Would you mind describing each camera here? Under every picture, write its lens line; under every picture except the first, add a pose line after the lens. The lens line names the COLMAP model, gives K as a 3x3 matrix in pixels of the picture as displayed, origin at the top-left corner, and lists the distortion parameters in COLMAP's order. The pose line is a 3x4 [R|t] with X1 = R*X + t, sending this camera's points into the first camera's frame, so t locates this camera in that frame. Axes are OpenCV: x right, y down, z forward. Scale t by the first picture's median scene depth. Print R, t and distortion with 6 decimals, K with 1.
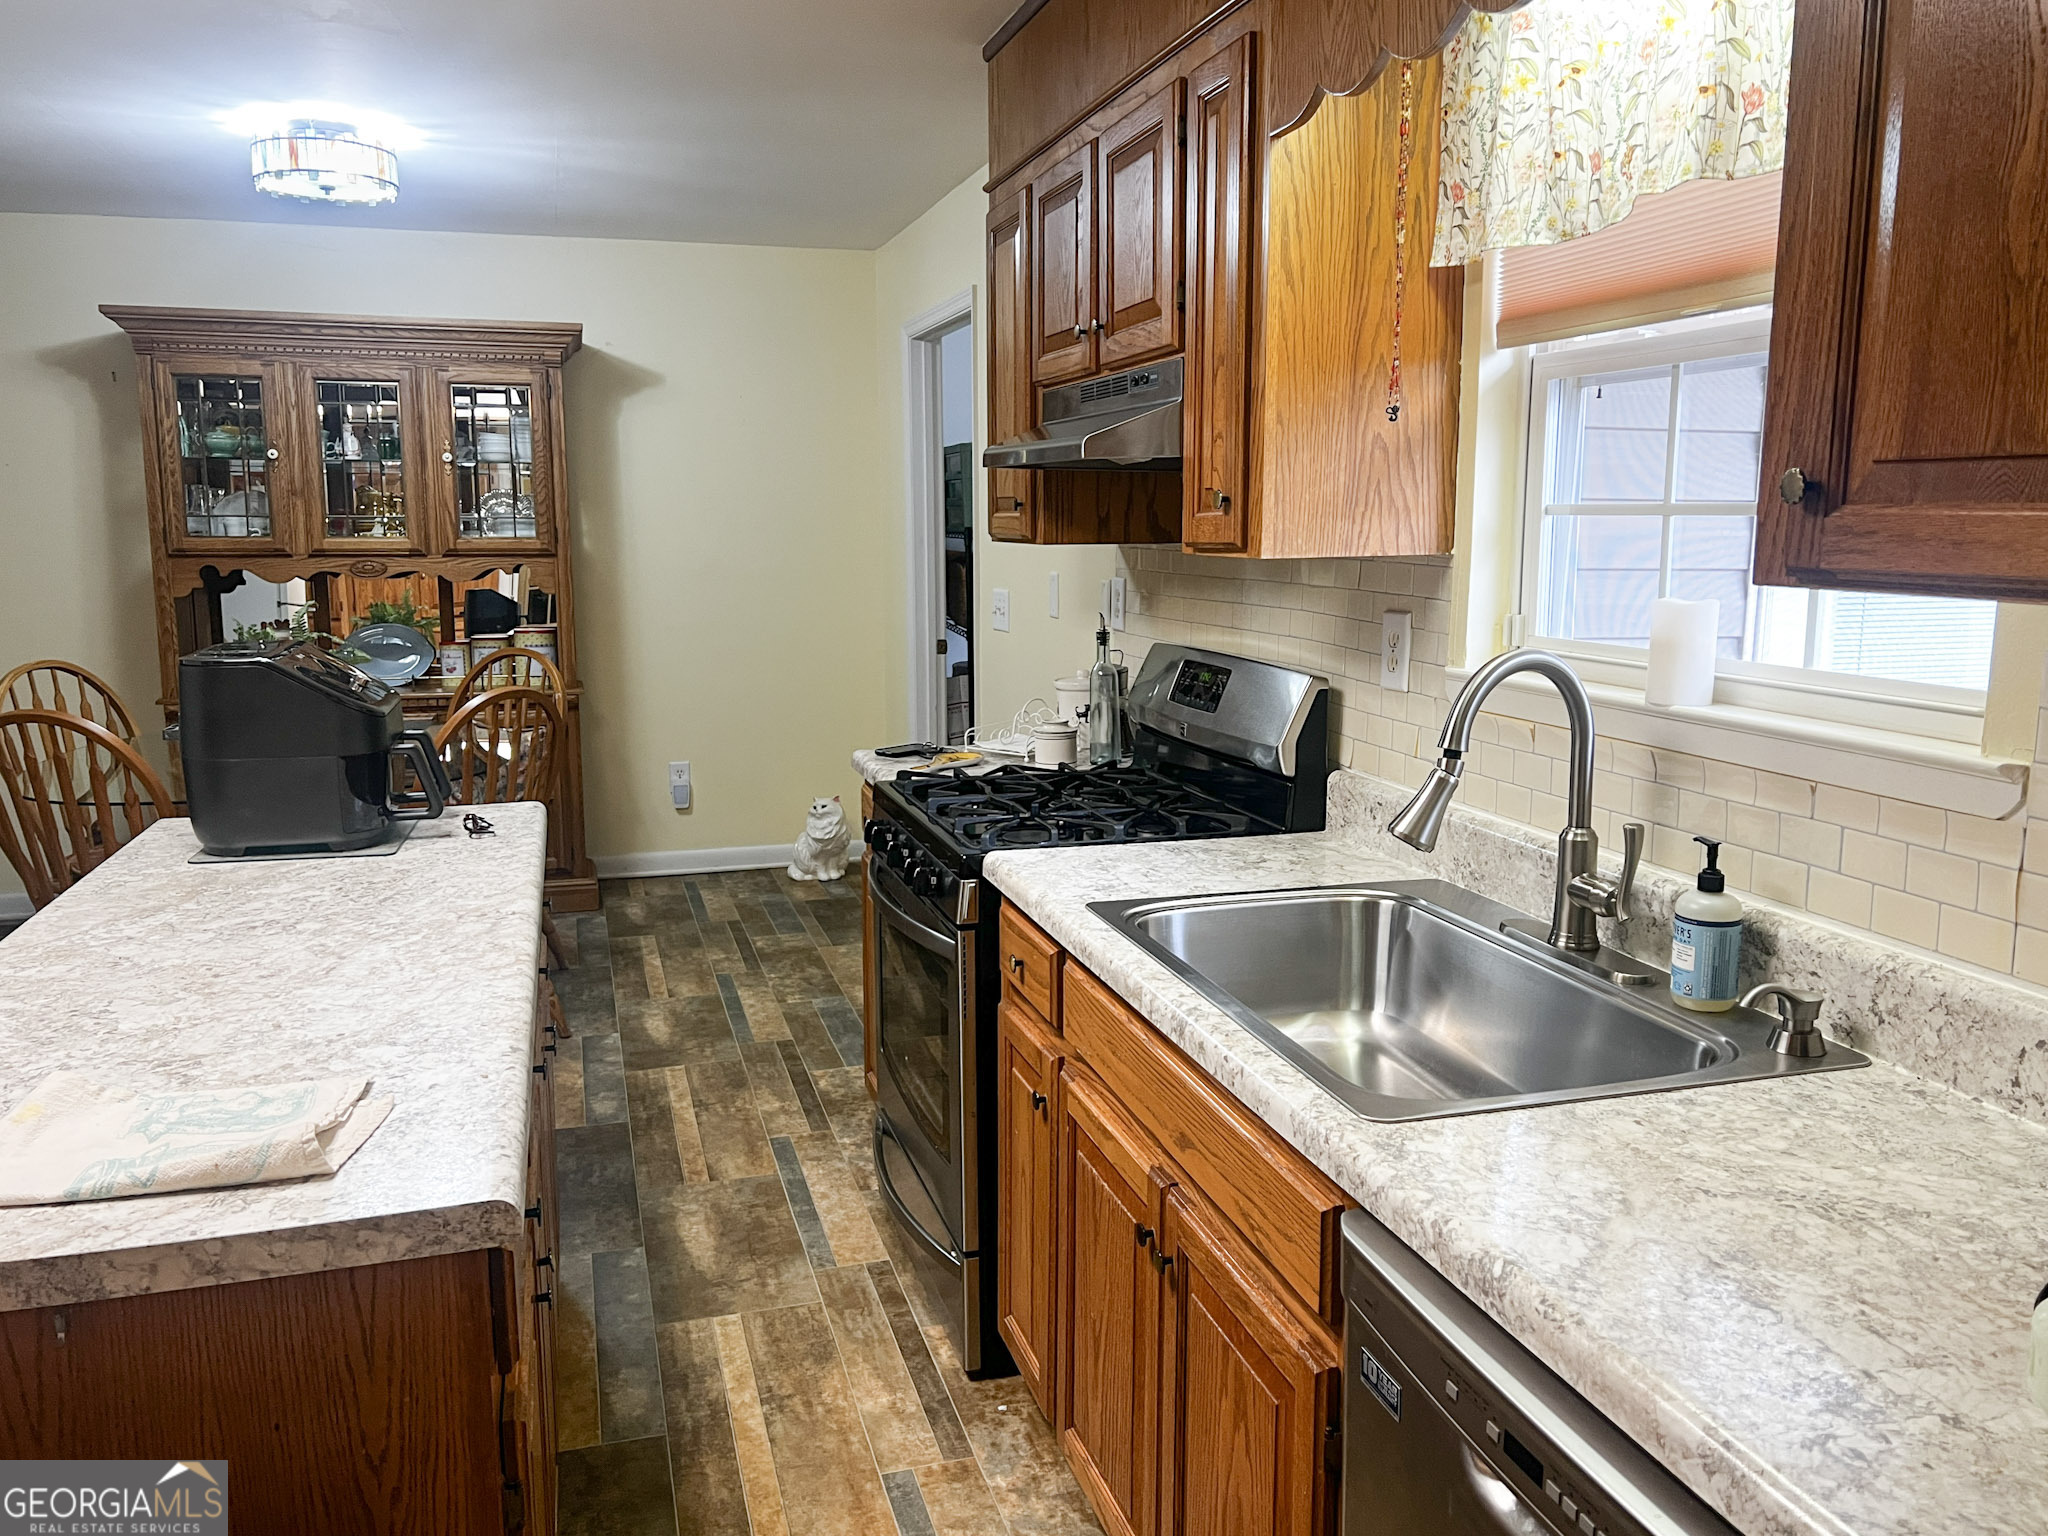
lens RADIAL K [[1581.8, 0, 1041.1], [0, 1581.8, 762.0], [0, 0, 1]] dist [0.037329, -0.064427]
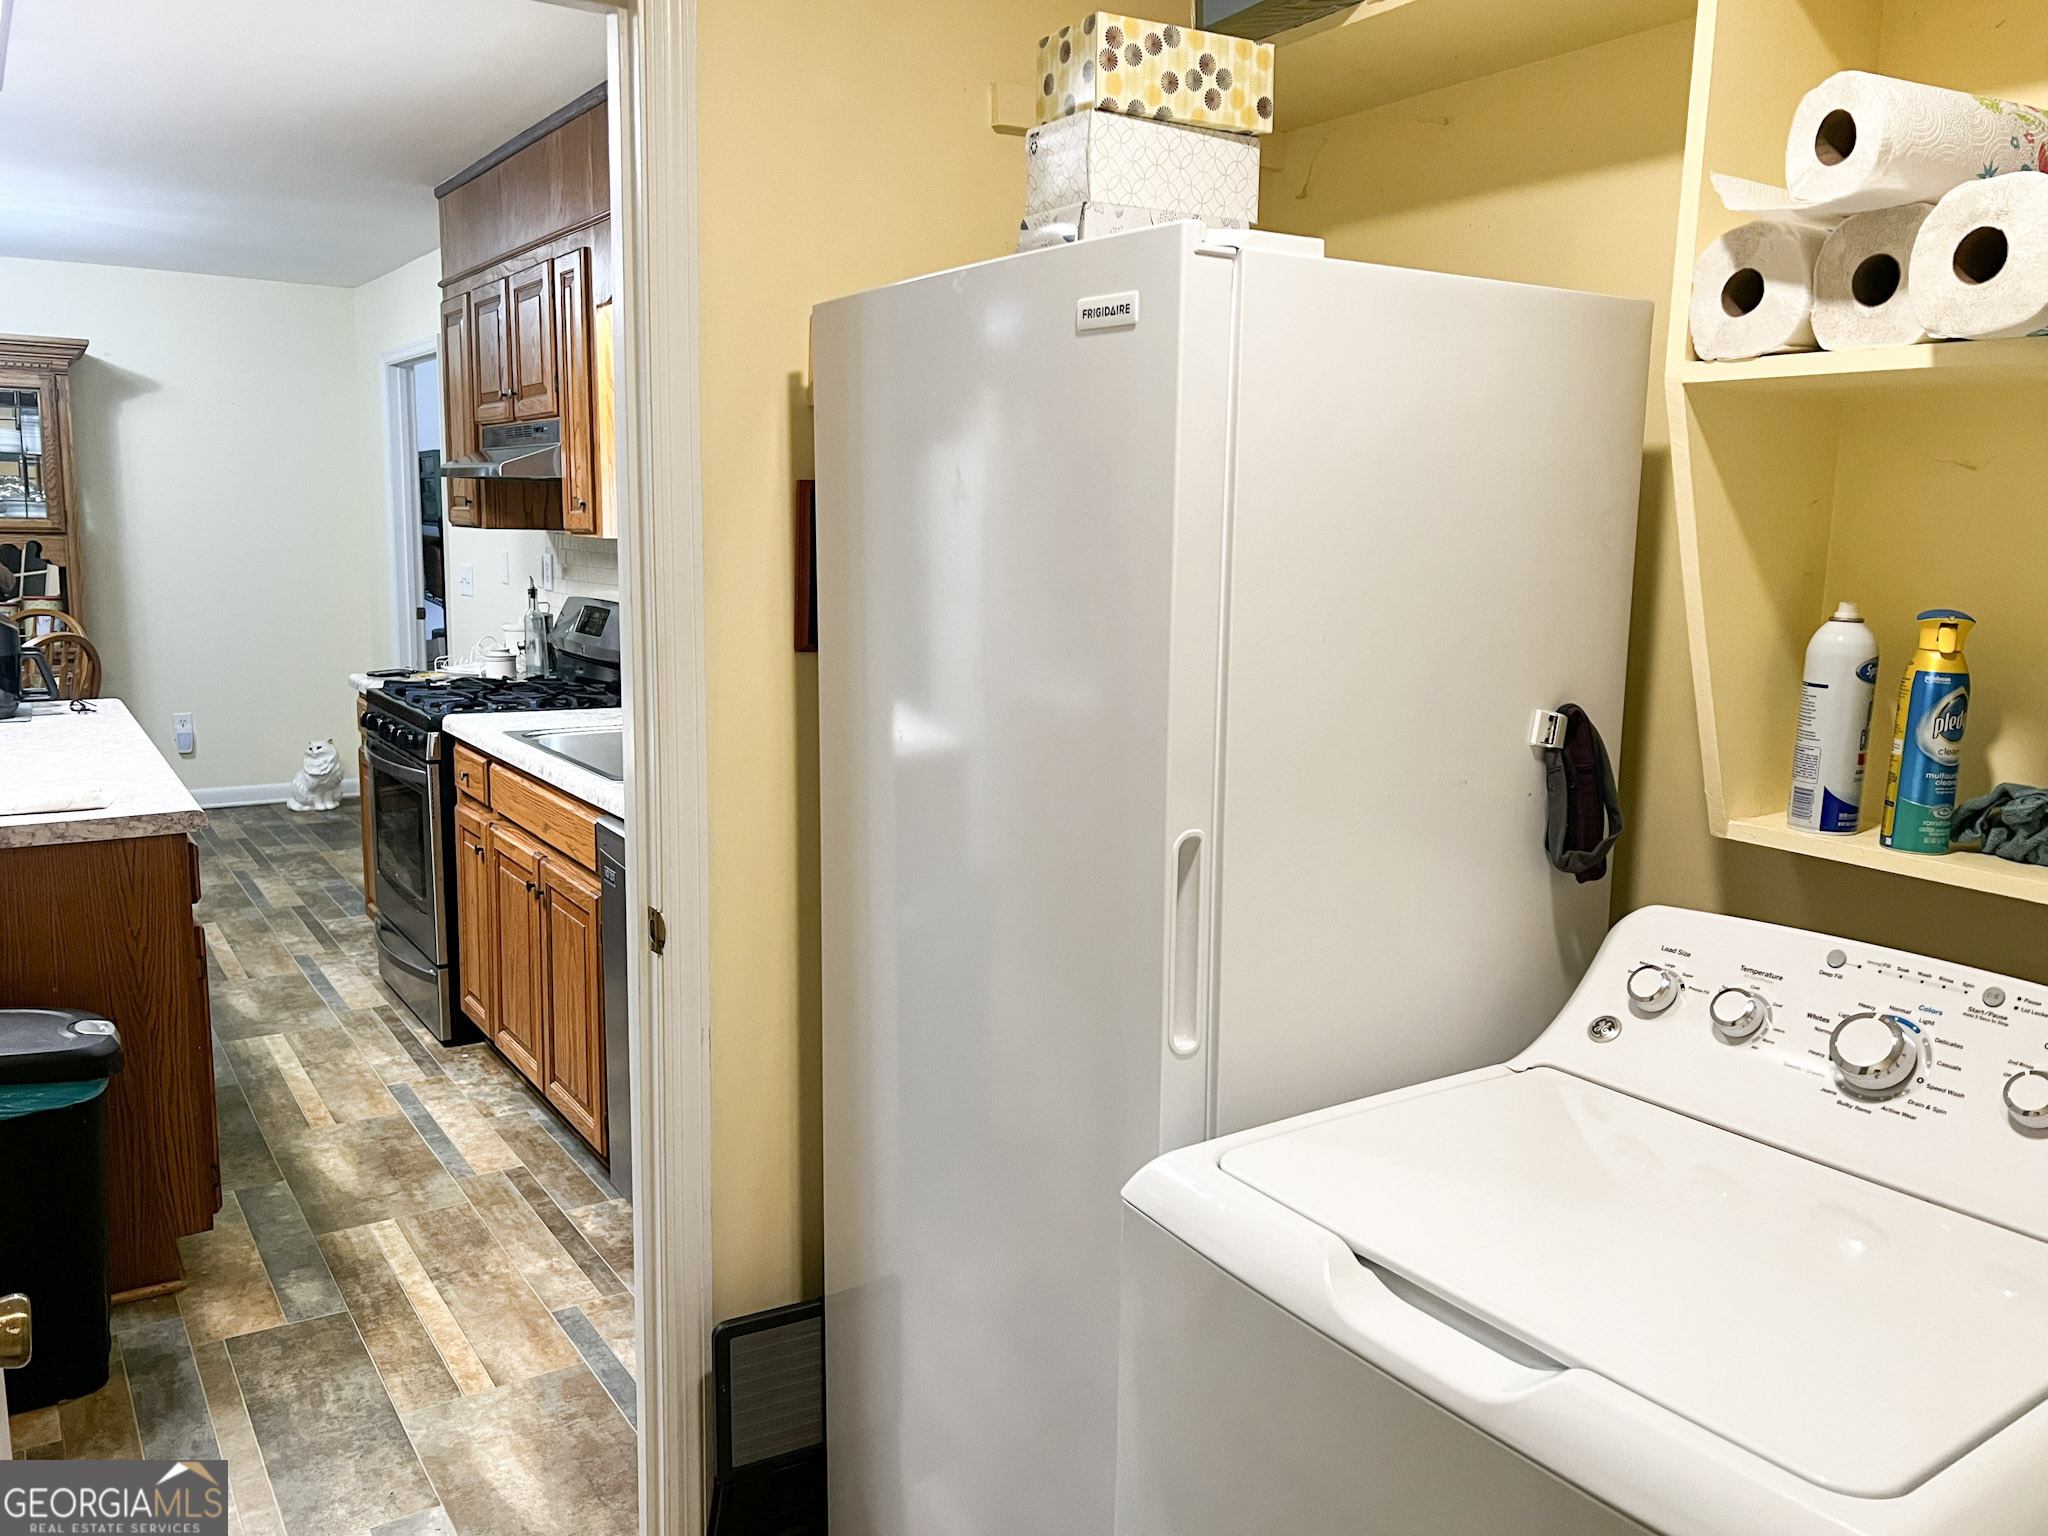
lens RADIAL K [[1581.8, 0, 1068.9], [0, 1581.8, 773.9], [0, 0, 1]] dist [0.037329, -0.064427]
pose [[0.950428, -0.025997, 0.309856, 0.052862], [0.023988, 0.999659, 0.010292, 0.090445], [-0.310018, -0.002349, 0.950728, -0.593494]]
